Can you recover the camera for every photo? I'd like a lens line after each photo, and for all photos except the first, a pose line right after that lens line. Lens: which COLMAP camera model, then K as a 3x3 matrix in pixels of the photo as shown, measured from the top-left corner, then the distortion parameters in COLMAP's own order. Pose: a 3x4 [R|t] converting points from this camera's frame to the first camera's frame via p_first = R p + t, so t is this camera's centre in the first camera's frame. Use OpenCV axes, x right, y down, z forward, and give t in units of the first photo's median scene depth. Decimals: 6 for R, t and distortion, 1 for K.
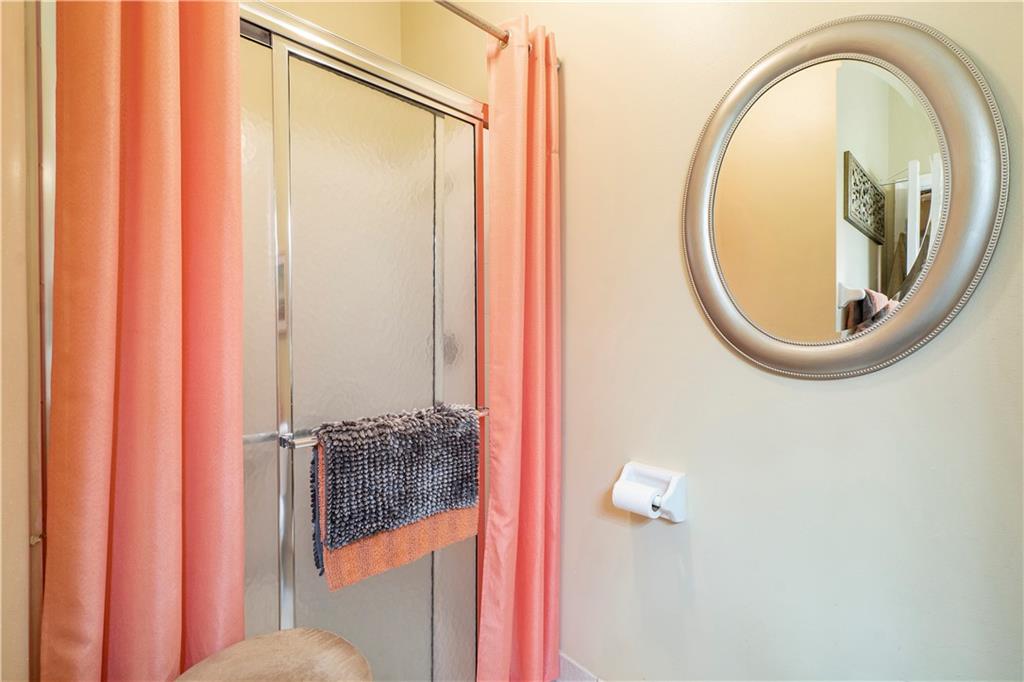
lens RADIAL K [[437.2, 0, 506.0], [0, 437.2, 337.0], [0, 0, 1]] dist [-0.002369, 0.000031]
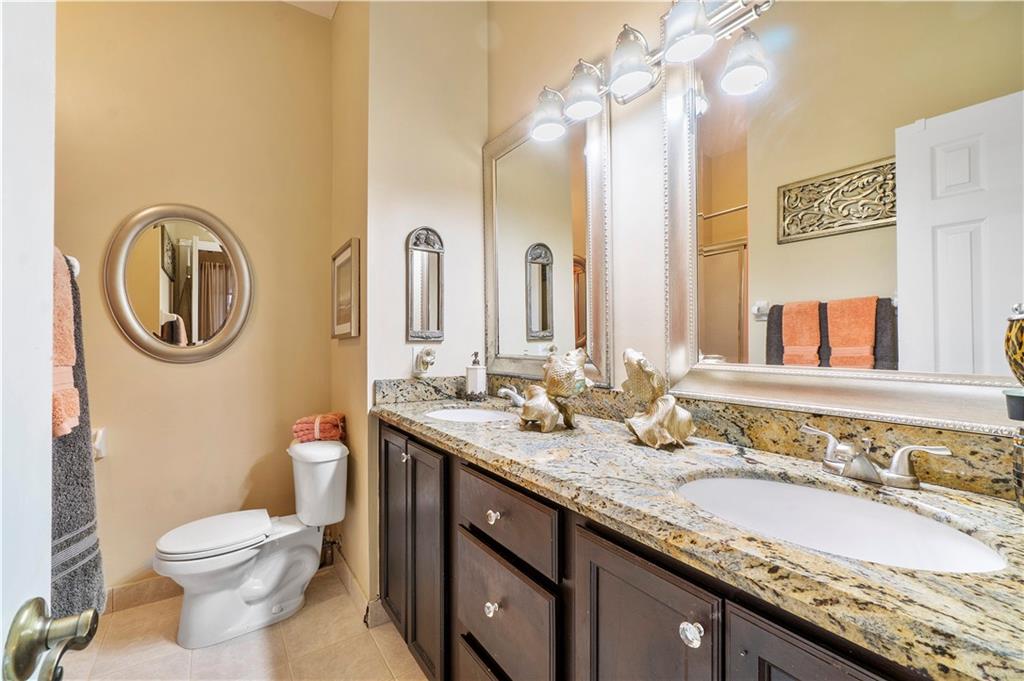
lens RADIAL K [[437.2, 0, 506.0], [0, 437.2, 336.5], [0, 0, 1]] dist [-0.002369, 0.000031]
pose [[0.141526, 0.012687, 0.989853, -1.144096], [0.009365, 0.999856, -0.014154, 0.009518], [-0.989890, 0.011273, 0.141387, -0.835256]]
